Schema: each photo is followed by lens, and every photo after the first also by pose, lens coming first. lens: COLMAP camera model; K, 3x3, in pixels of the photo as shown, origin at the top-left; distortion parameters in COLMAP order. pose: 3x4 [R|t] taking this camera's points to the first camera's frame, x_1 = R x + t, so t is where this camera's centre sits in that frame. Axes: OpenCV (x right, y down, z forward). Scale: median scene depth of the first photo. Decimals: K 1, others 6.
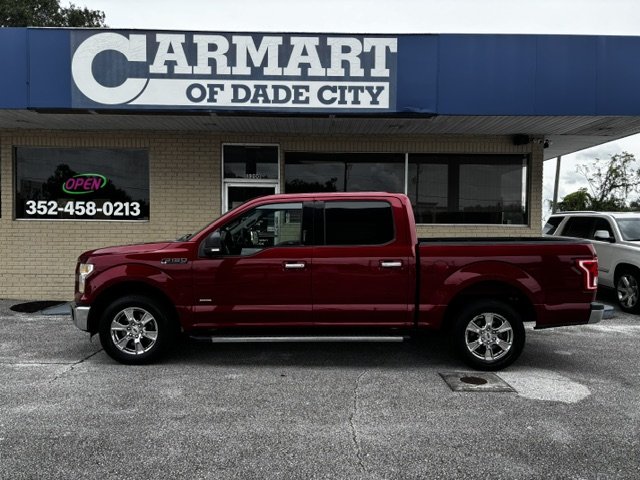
lens RADIAL K [[438.0, 0, 319.0], [0, 438.0, 236.8], [0, 0, 1]] dist [-0.003507, 0.002437]
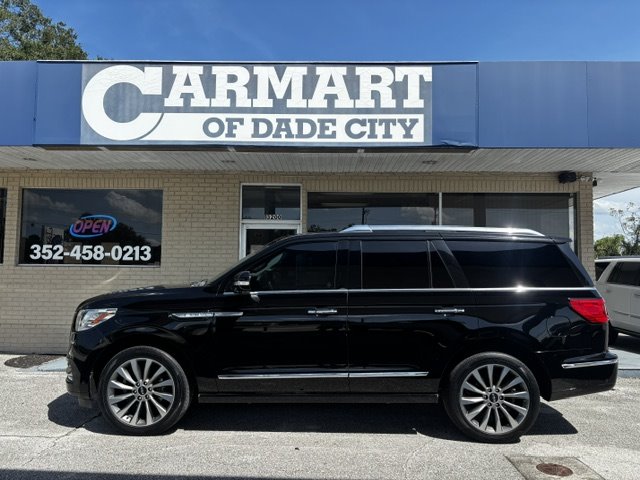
lens RADIAL K [[438.0, 0, 319.6], [0, 438.0, 243.6], [0, 0, 1]] dist [-0.003507, 0.002437]
pose [[0.999250, -0.001988, -0.038674, -0.021312], [-0.001560, 0.995805, -0.091485, -0.000280], [0.038693, 0.091477, 0.995055, 0.108705]]
